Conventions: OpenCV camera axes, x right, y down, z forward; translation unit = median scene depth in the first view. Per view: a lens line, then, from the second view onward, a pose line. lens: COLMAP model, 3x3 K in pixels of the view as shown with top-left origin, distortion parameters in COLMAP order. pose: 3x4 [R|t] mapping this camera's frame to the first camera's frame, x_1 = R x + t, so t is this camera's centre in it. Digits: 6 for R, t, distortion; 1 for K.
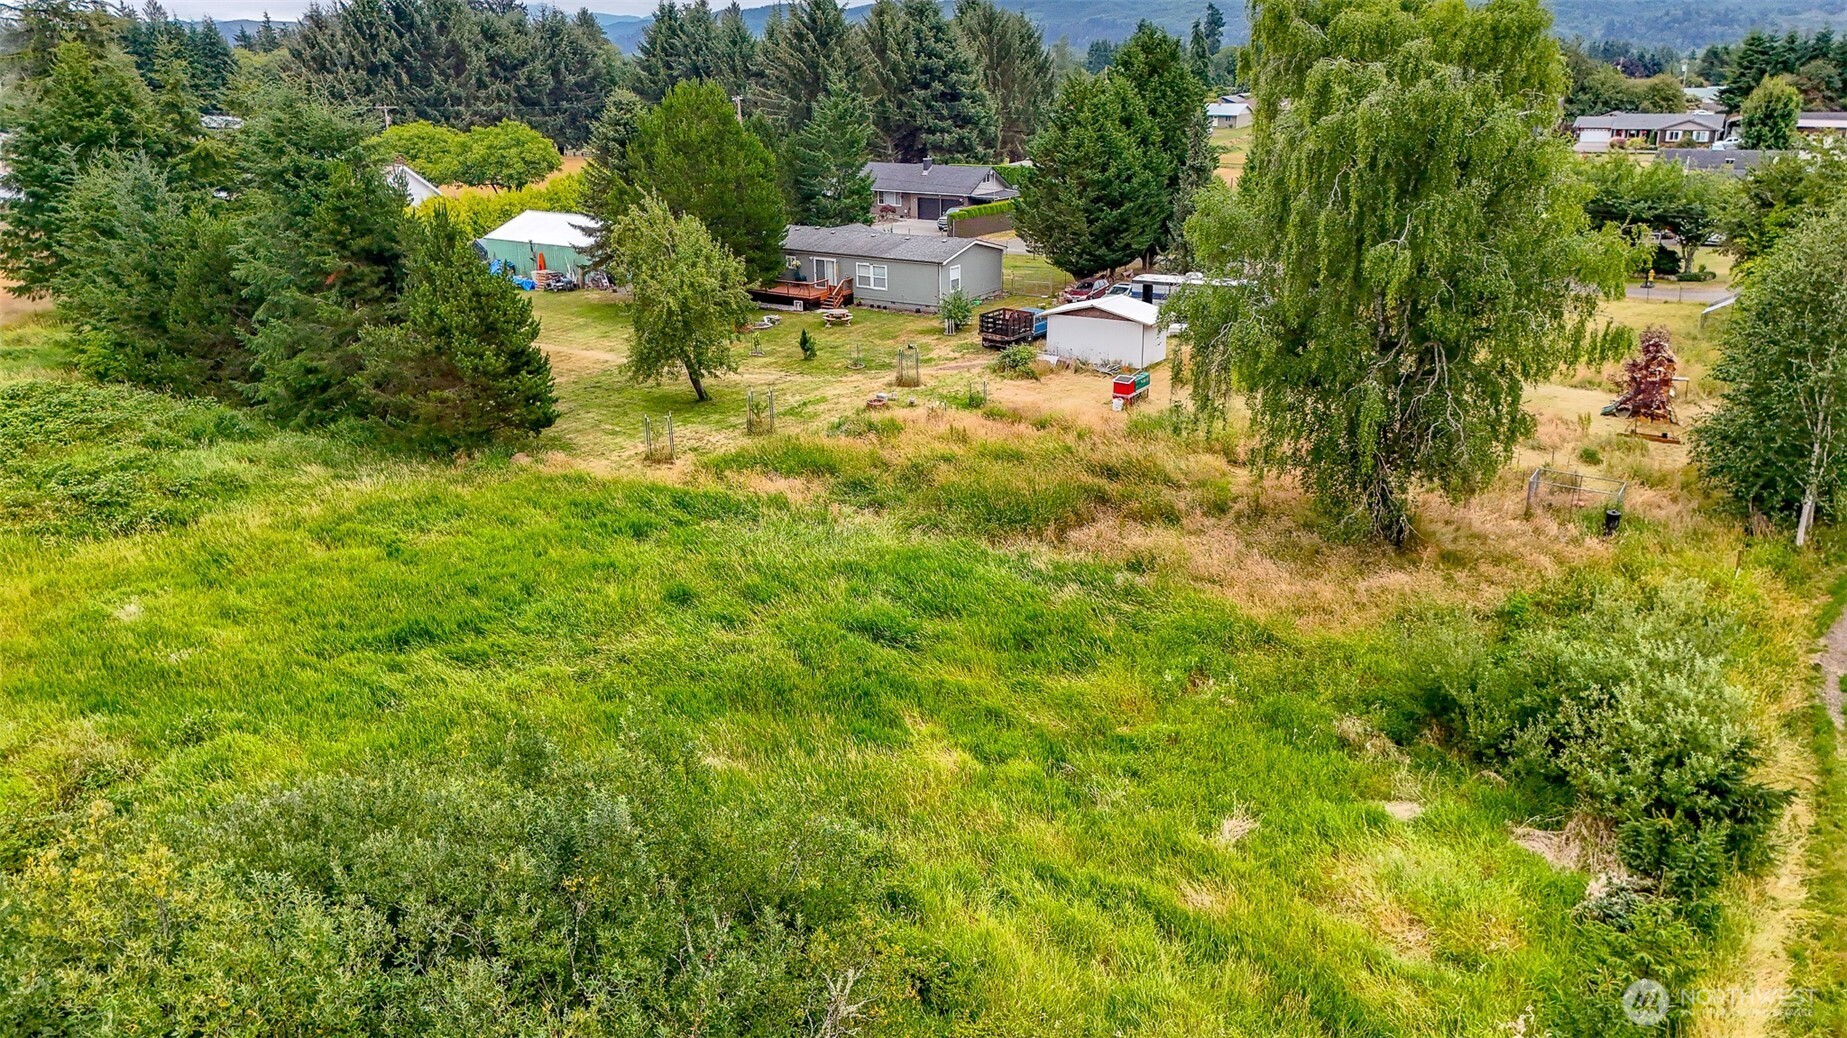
lens RADIAL K [[1353.7, 0, 928.1], [0, 1353.7, 491.0], [0, 0, 1]] dist [0.083782, -0.085513]
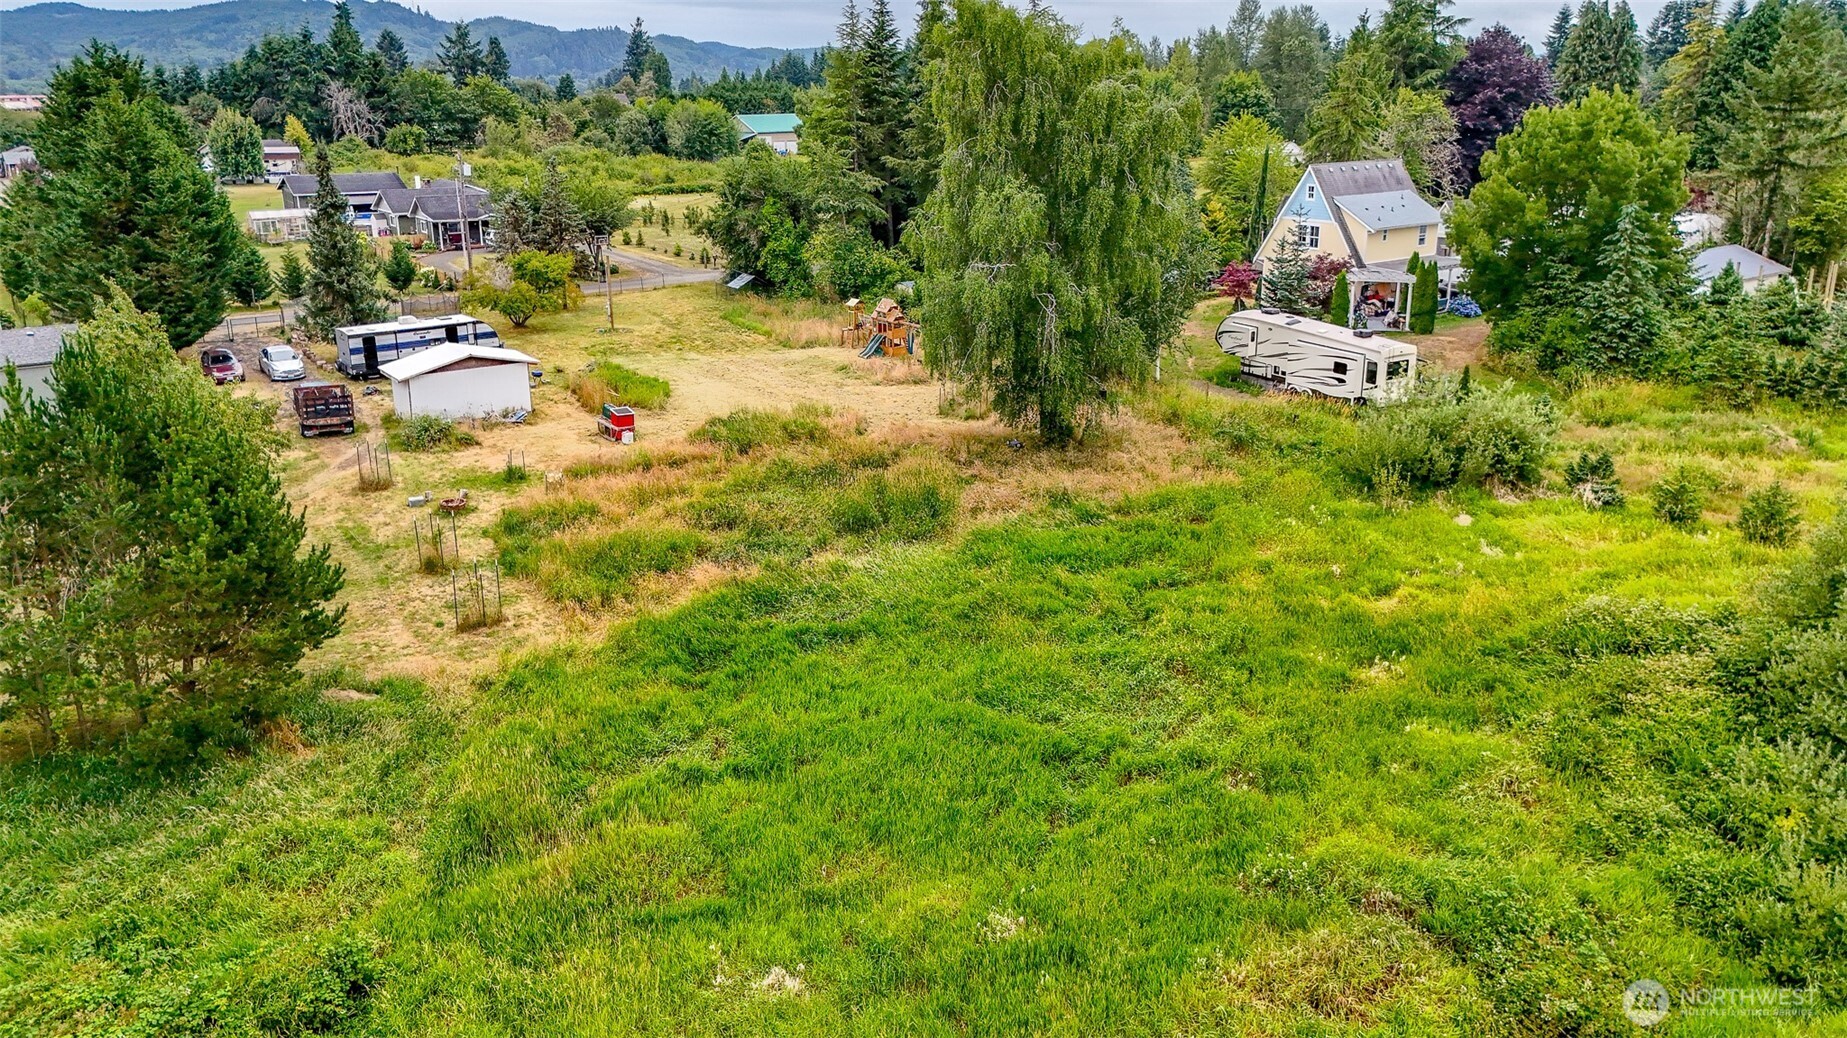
lens RADIAL K [[1353.7, 0, 924.0], [0, 1353.7, 487.9], [0, 0, 1]] dist [0.083782, -0.085513]
pose [[0.368677, -0.260695, 0.892253, -0.629073], [0.283332, 0.945709, 0.159241, -0.118800], [-0.885325, 0.194096, 0.422524, 0.392511]]
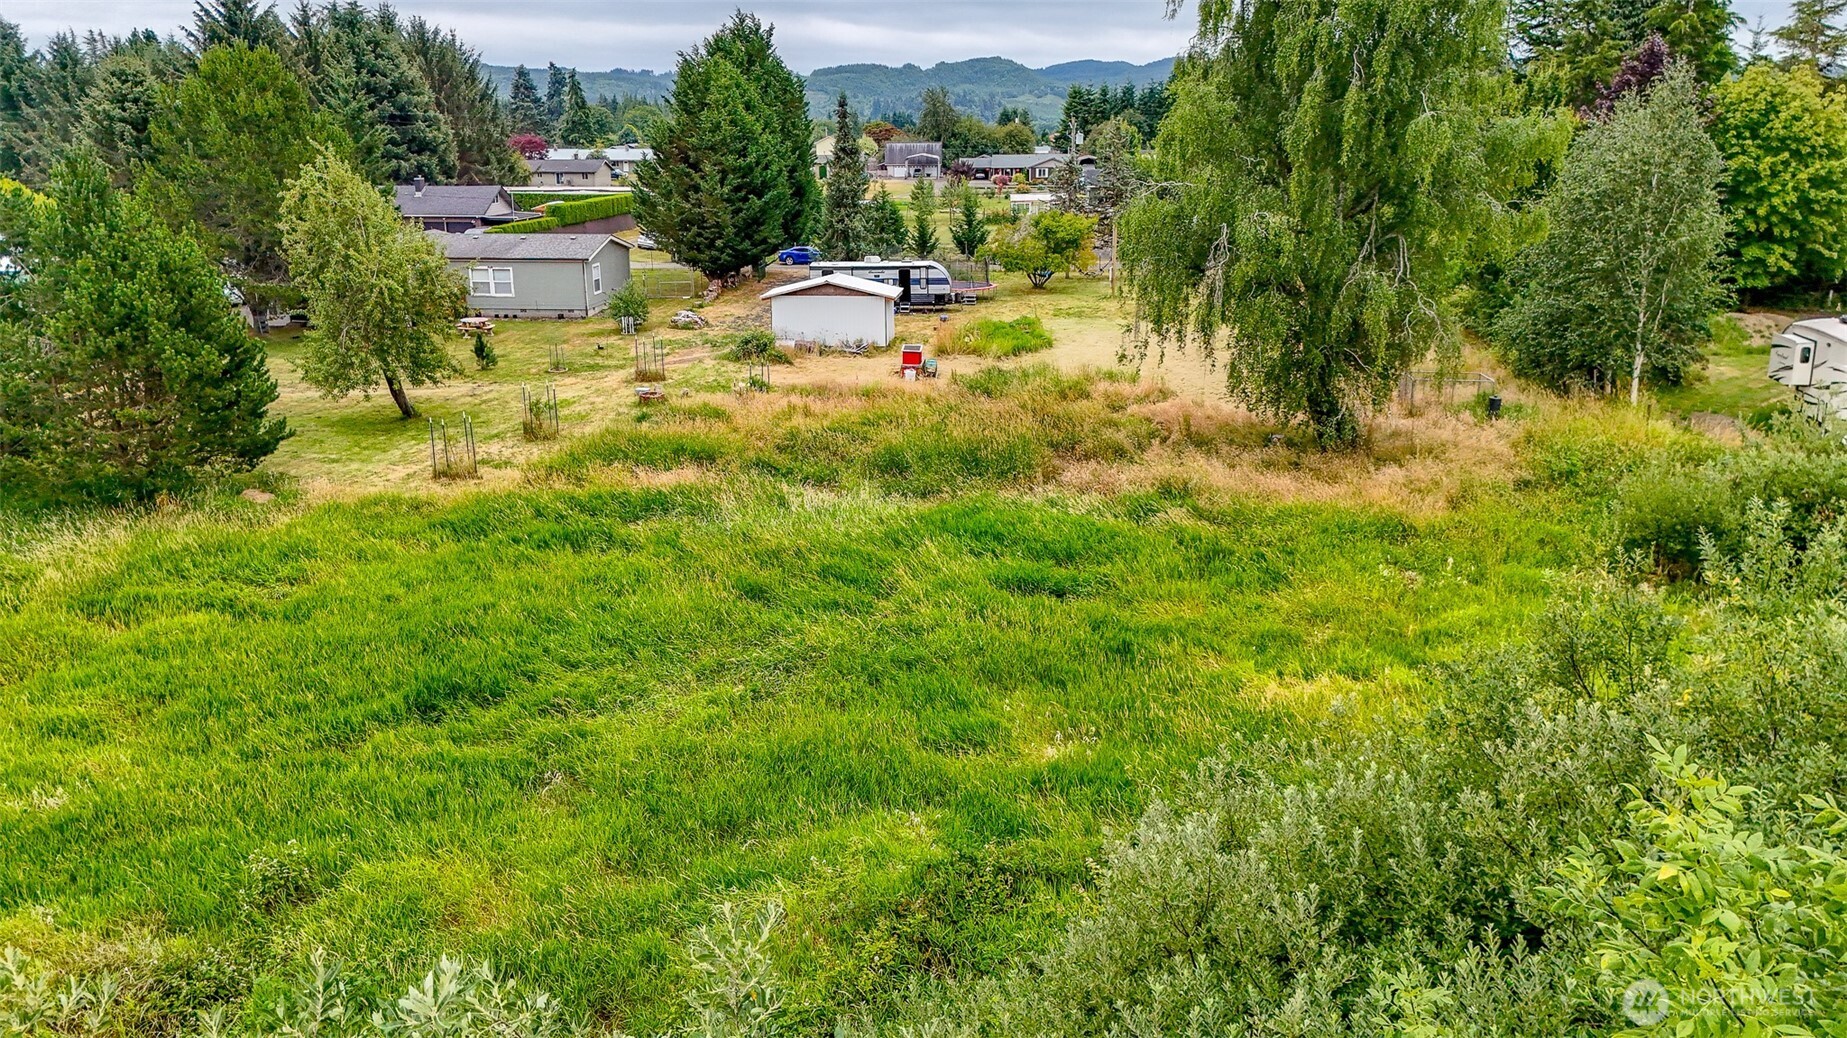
lens RADIAL K [[1353.7, 0, 926.6], [0, 1353.7, 493.2], [0, 0, 1]] dist [0.083782, -0.085513]
pose [[0.886961, -0.119897, 0.446010, -0.258891], [0.141158, 0.989879, -0.014615, 0.029149], [-0.439744, 0.075921, 0.894909, 0.170478]]
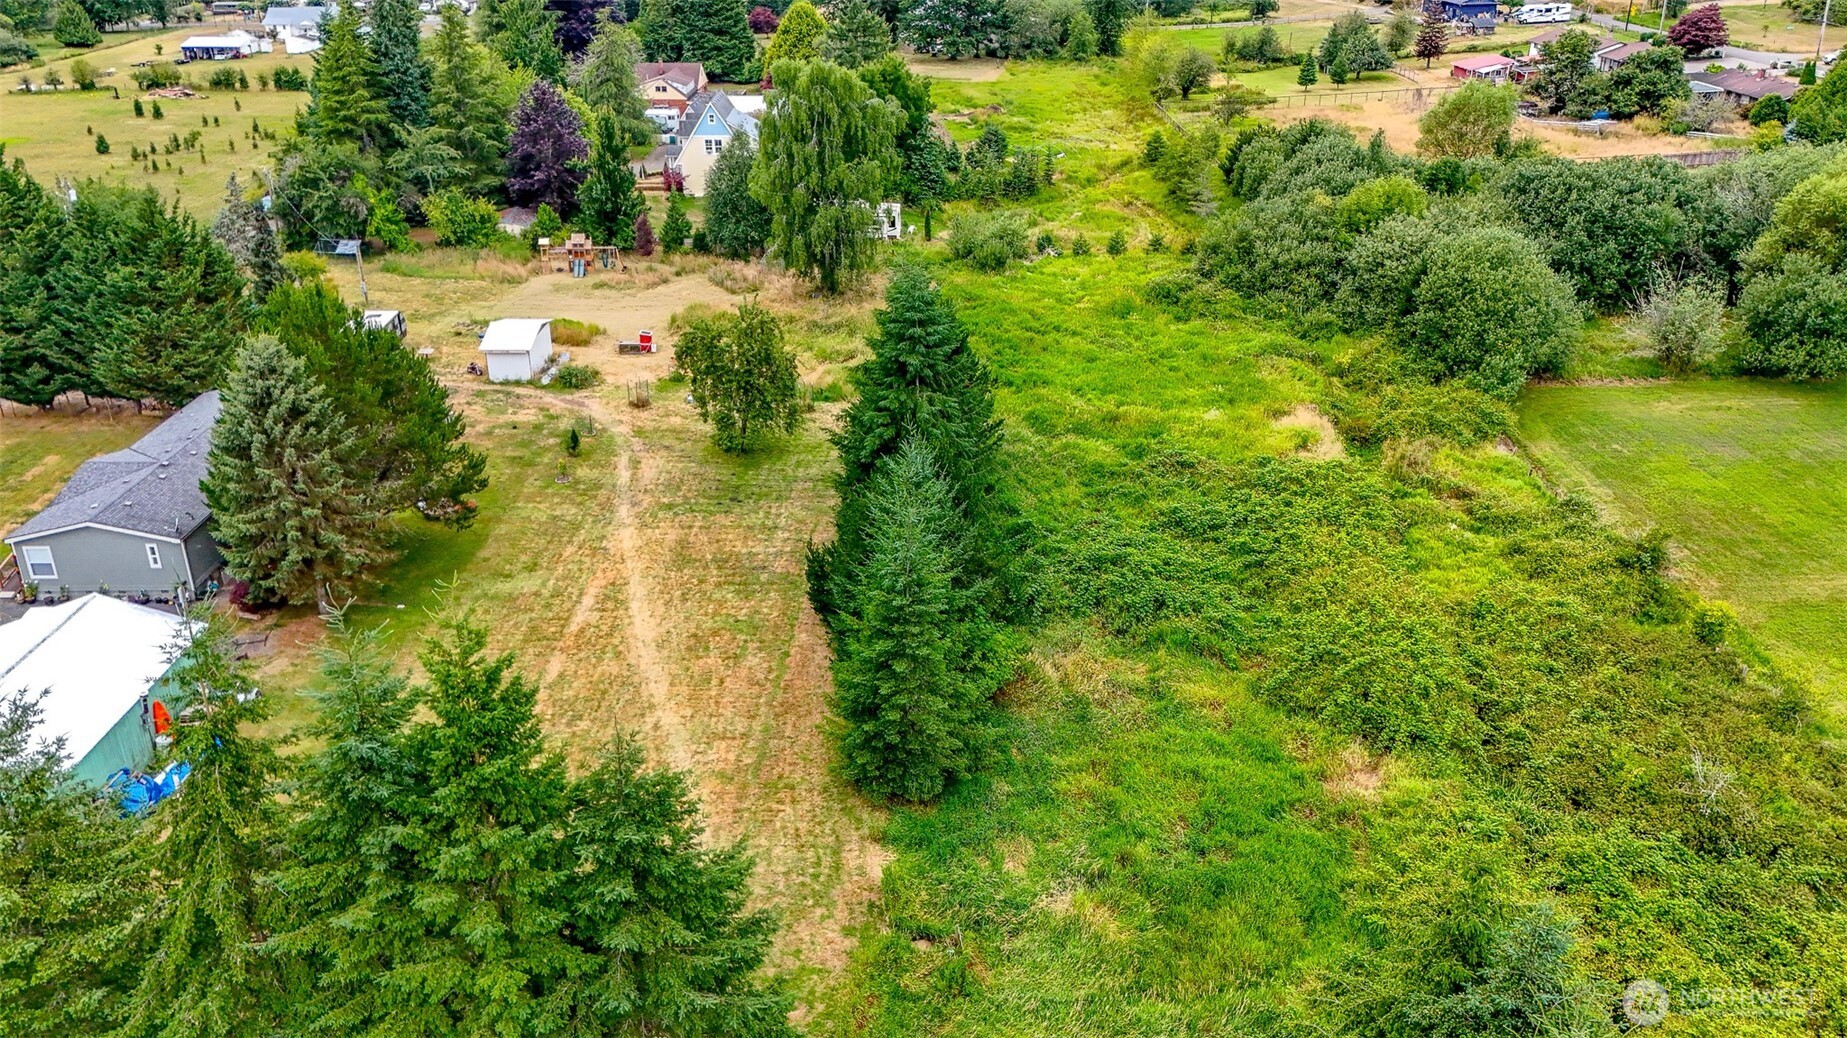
lens RADIAL K [[1353.7, 0, 914.6], [0, 1353.7, 500.3], [0, 0, 1]] dist [0.083782, -0.085513]
pose [[-0.542730, -0.342523, 0.766891, -1.219890], [0.265226, 0.796455, 0.543428, -0.661659], [-0.796931, 0.498335, -0.341414, 1.322157]]
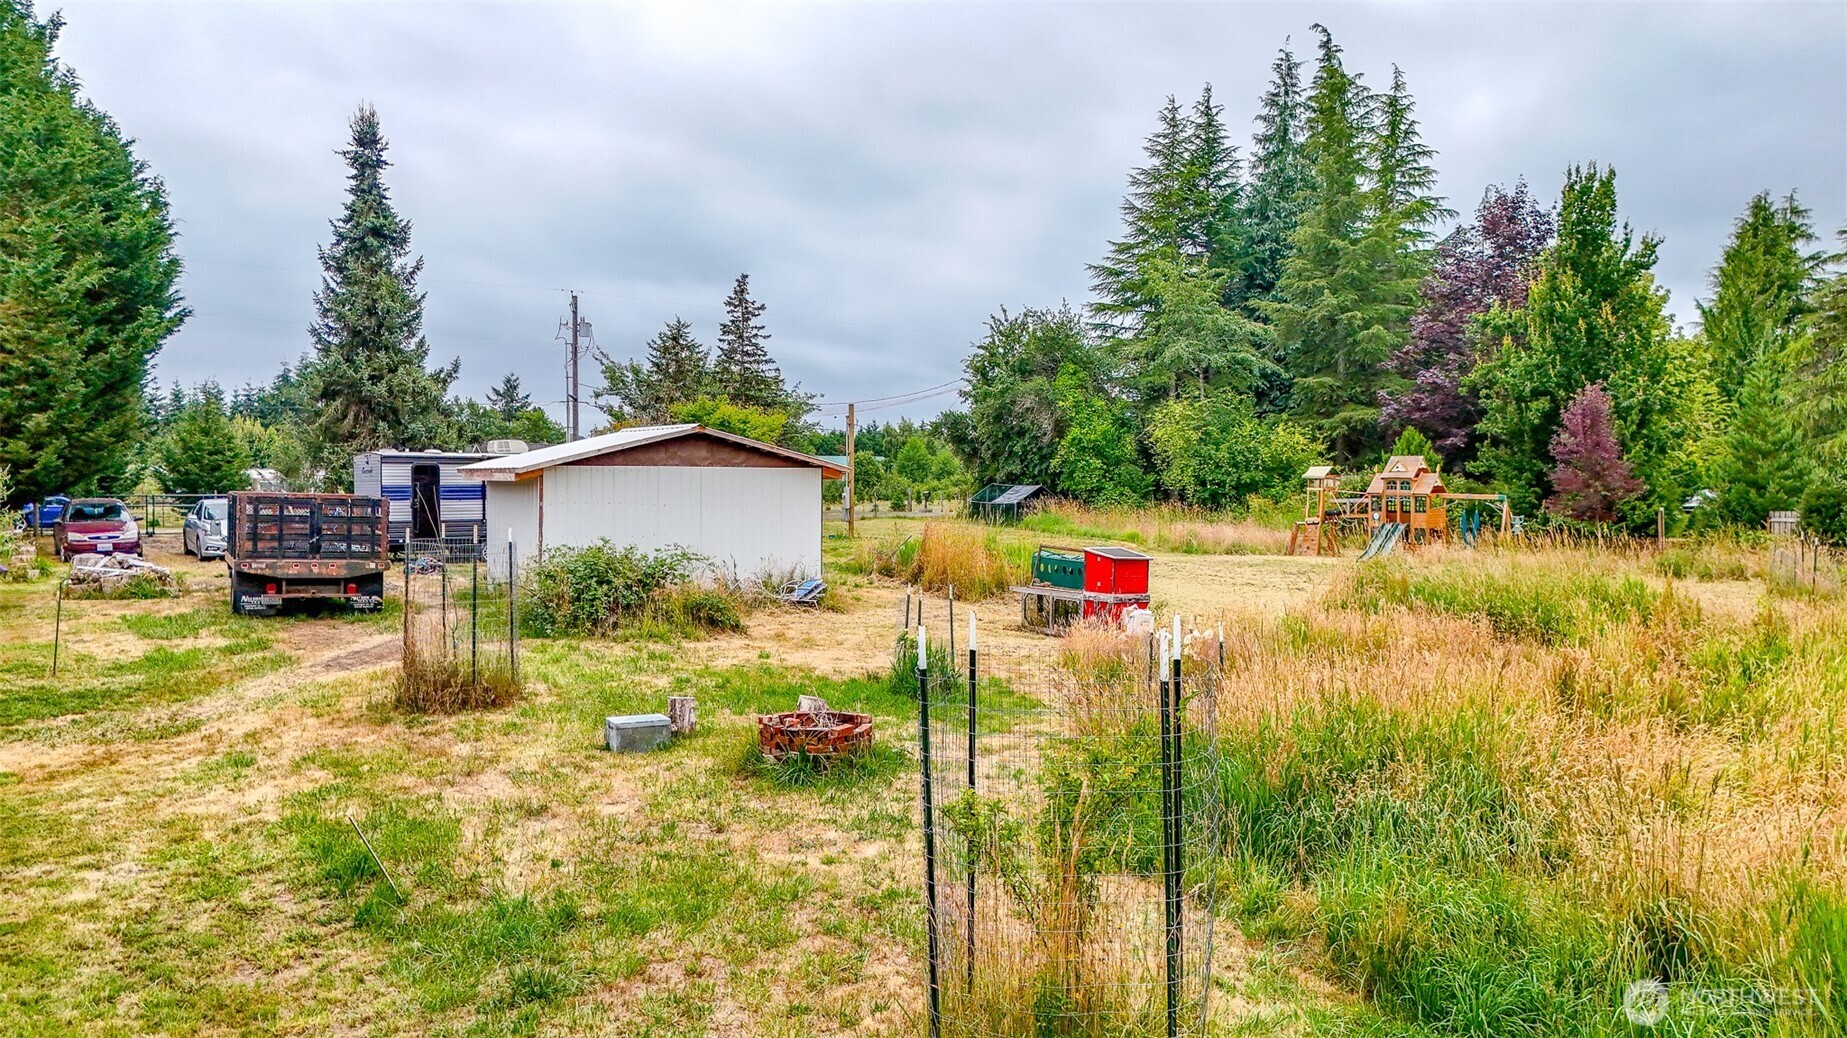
lens RADIAL K [[1353.7, 0, 923.9], [0, 1353.7, 528.9], [0, 0, 1]] dist [0.083782, -0.085513]
pose [[0.370950, -0.019979, 0.928438, -0.193389], [0.277454, 0.956488, -0.090272, -0.067575], [-0.886237, 0.291086, 0.360352, 0.876537]]
